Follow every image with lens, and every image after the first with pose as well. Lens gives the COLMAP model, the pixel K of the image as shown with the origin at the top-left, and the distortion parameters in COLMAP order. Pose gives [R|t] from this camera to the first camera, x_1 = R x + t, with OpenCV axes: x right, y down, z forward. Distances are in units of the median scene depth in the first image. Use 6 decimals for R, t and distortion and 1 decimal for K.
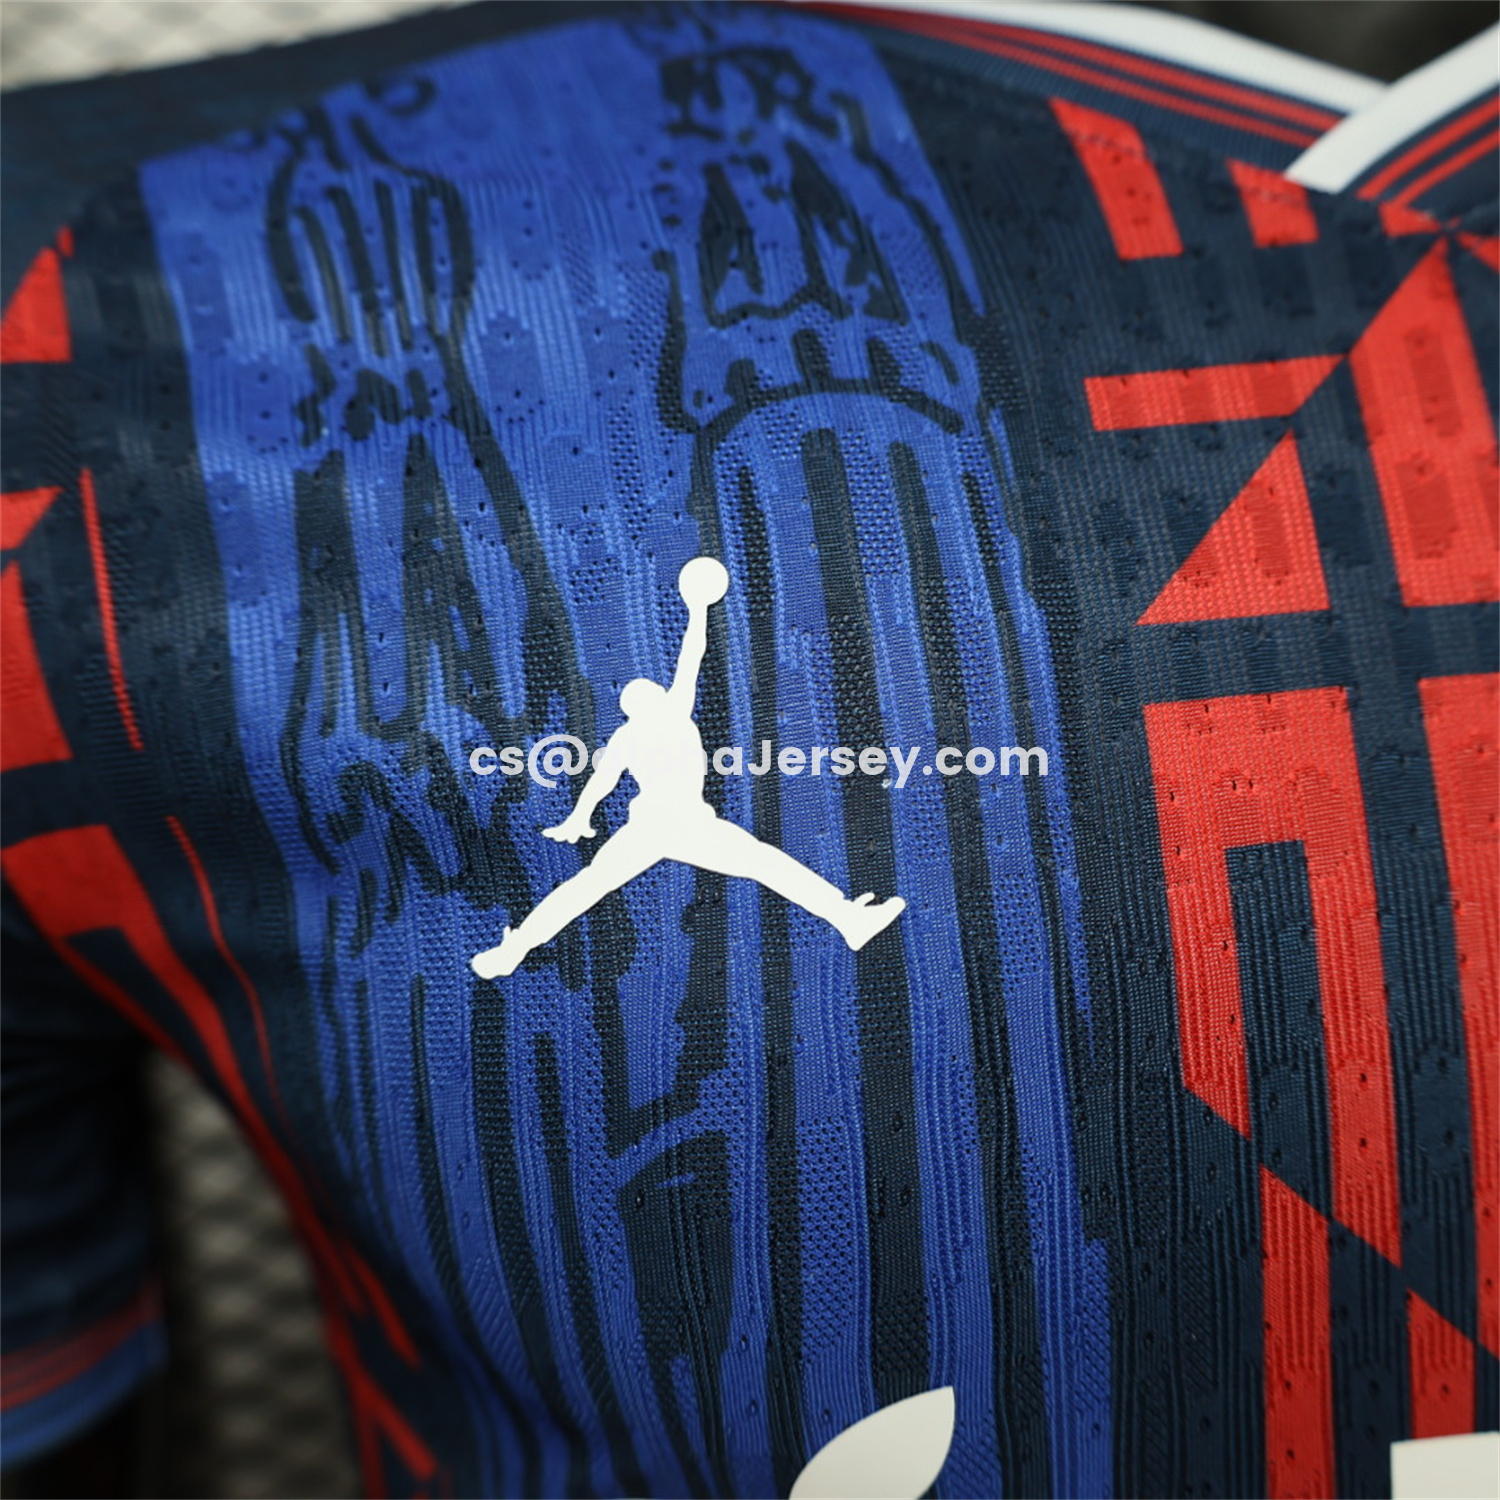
lens RADIAL K [[1572.1, 0, 750.0], [0, 1572.1, 750.0], [0, 0, 1]] dist [0.004661, 0.006676]
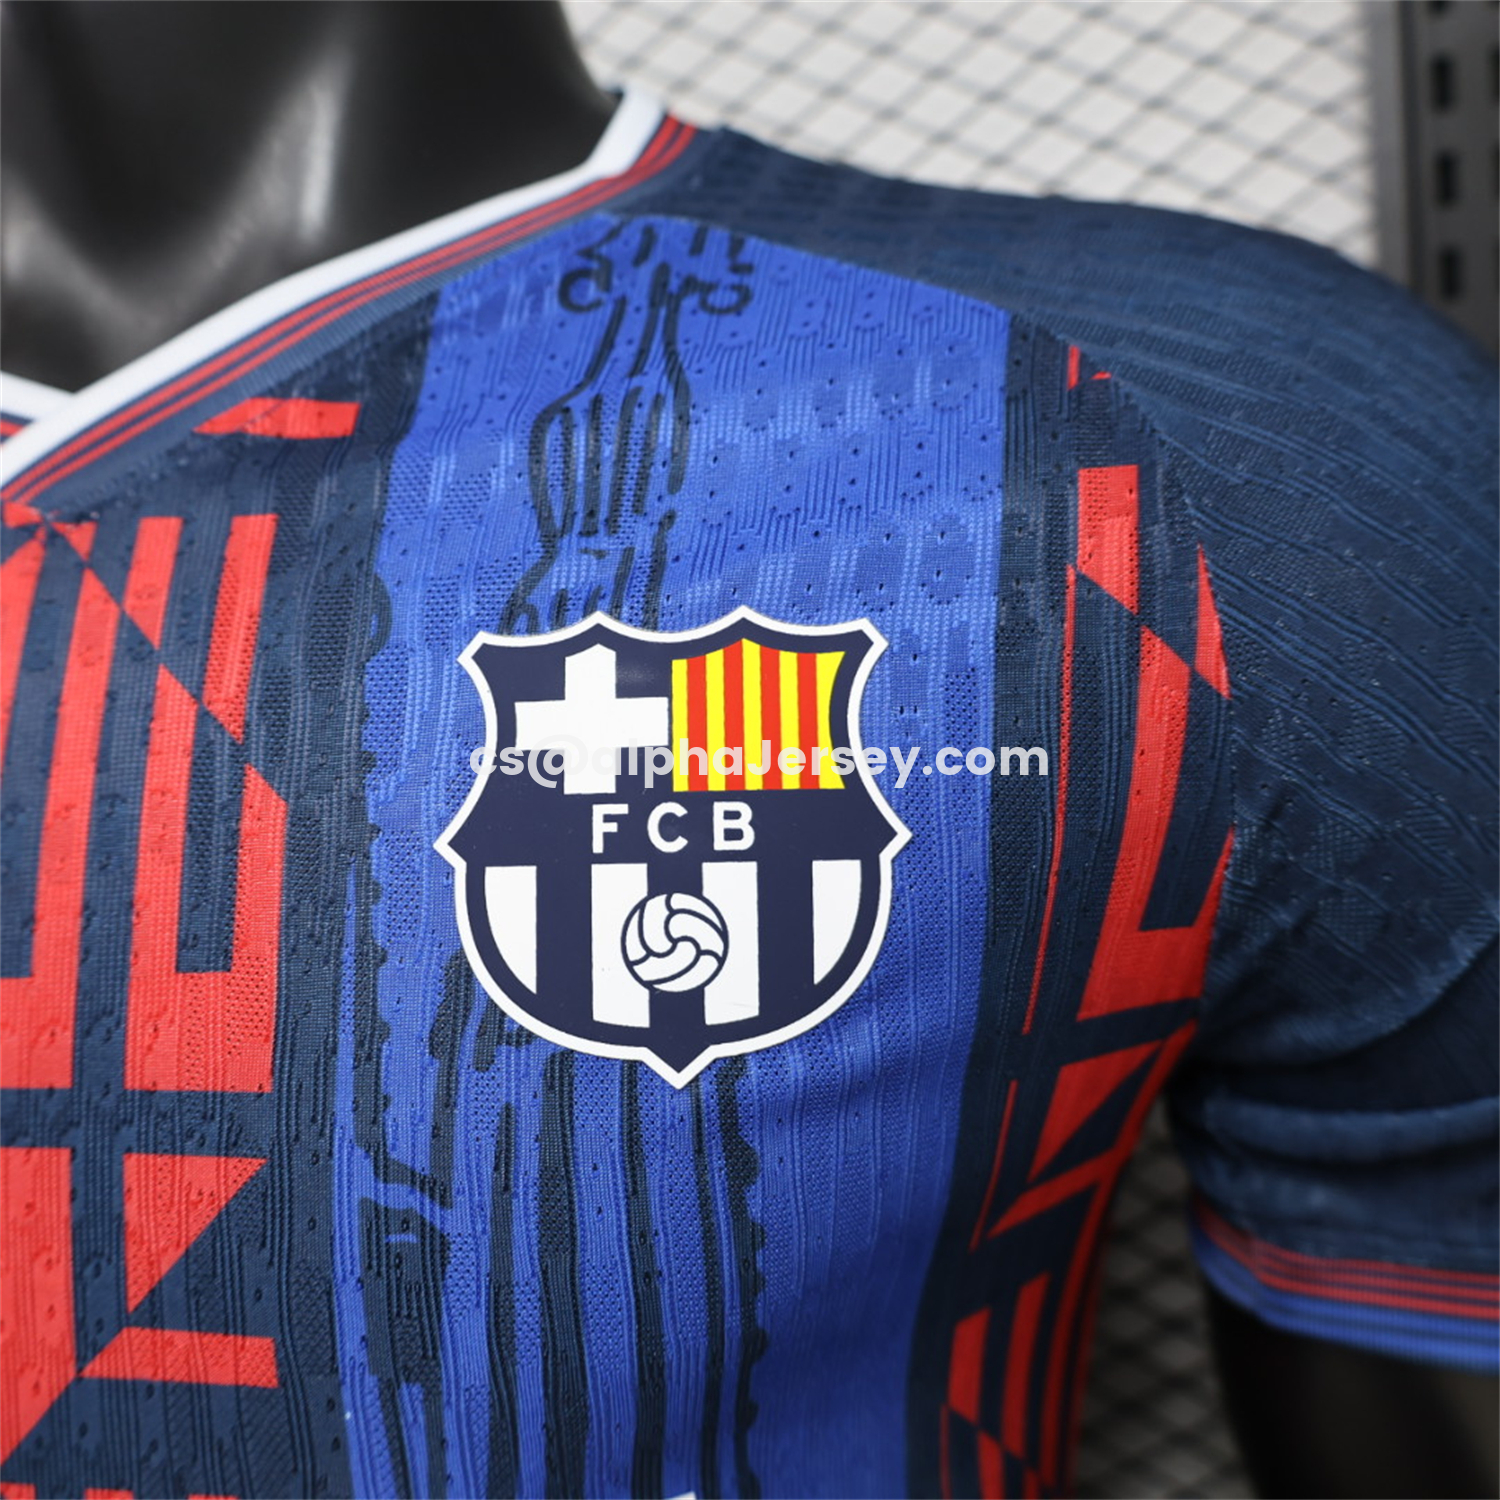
lens RADIAL K [[1571.1, 0, 750.0], [0, 1571.1, 750.0], [0, 0, 1]] dist [-0.008395, -0.000437]
pose [[0.940875, 0.003394, -0.338737, 1.555281], [-0.001323, 0.999979, 0.006345, -0.164299], [0.338751, -0.005522, 0.940860, -0.020311]]
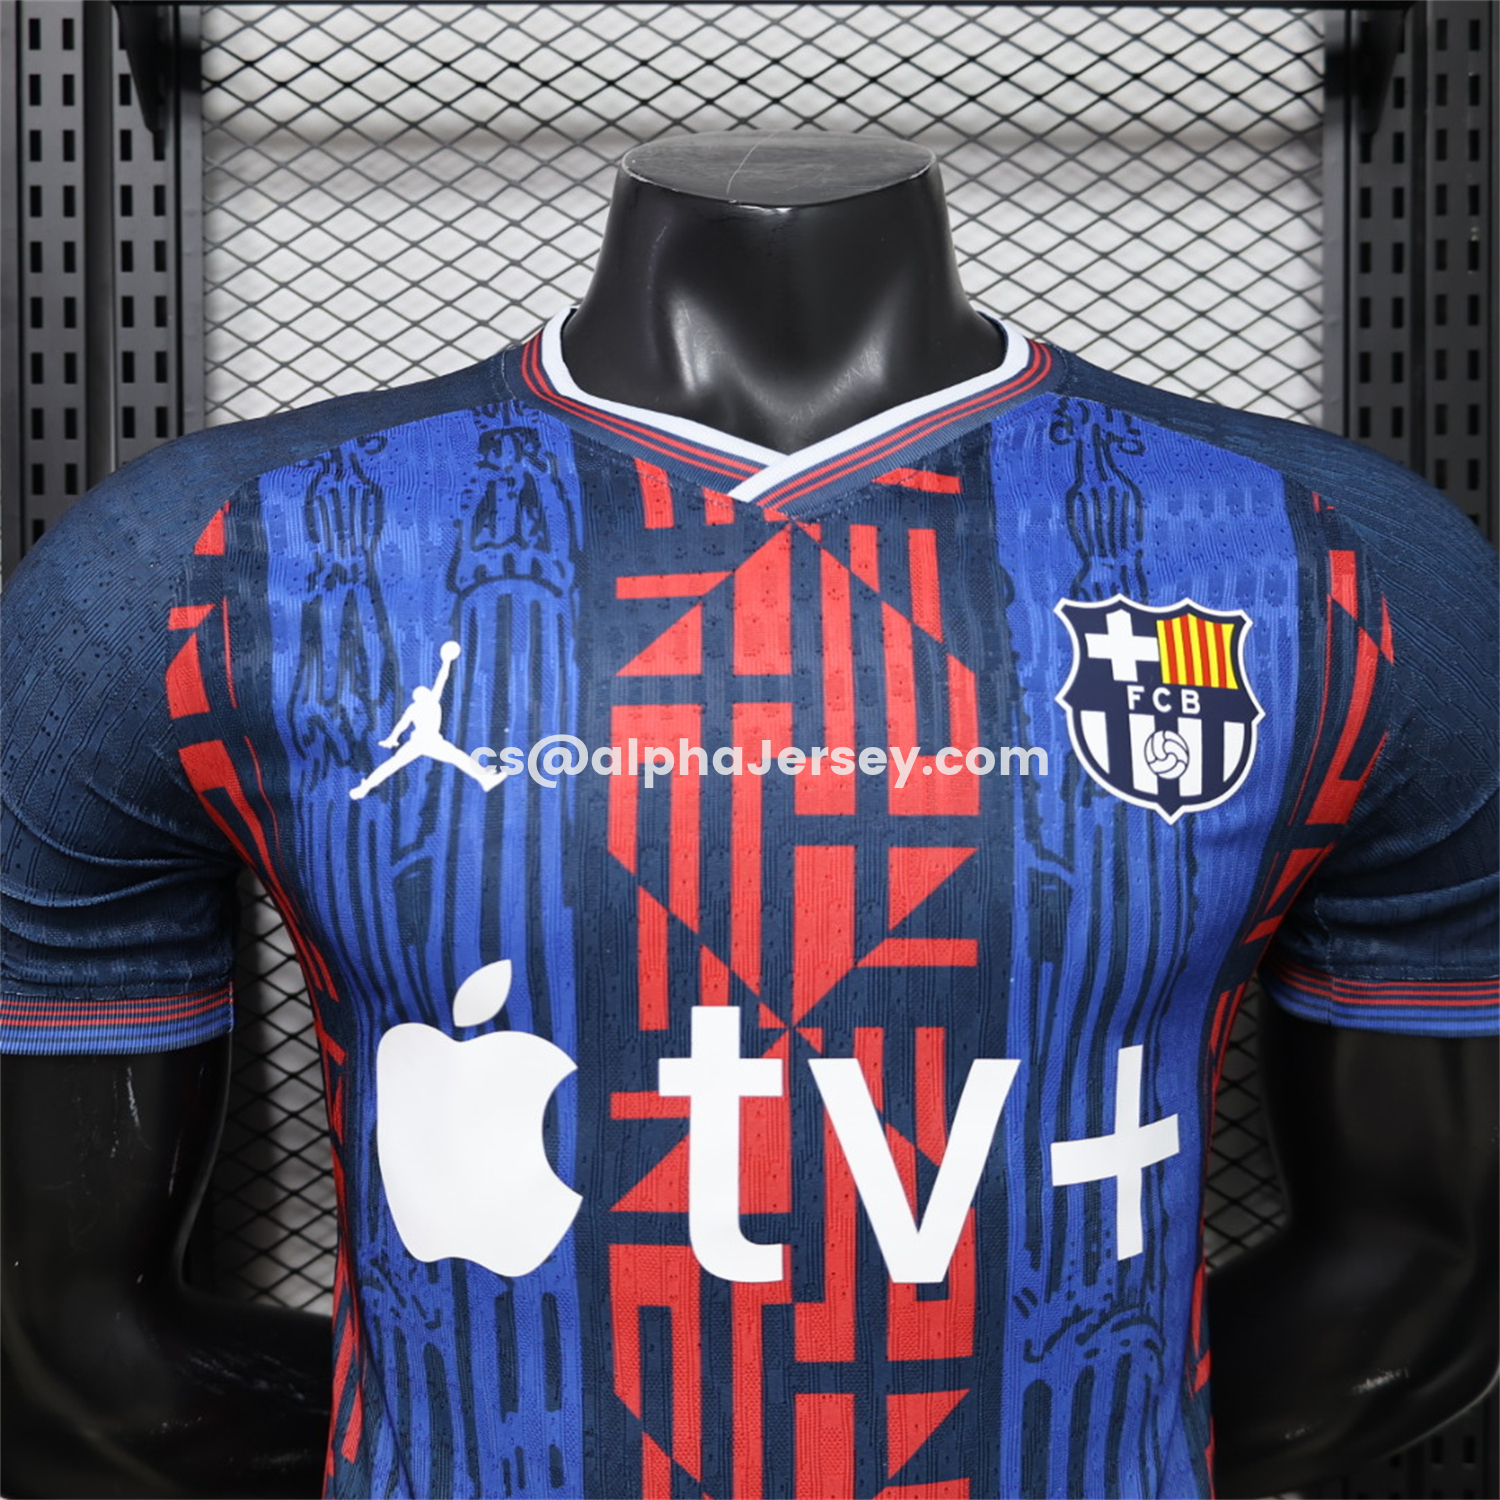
lens RADIAL K [[1571.1, 0, 750.0], [0, 1571.1, 750.0], [0, 0, 1]] dist [-0.008395, -0.000437]
pose [[0.993074, 0.050997, -0.105849, 0.704329], [-0.059946, 0.994731, -0.083166, 0.227333], [0.101051, 0.088936, 0.990898, -1.411415]]
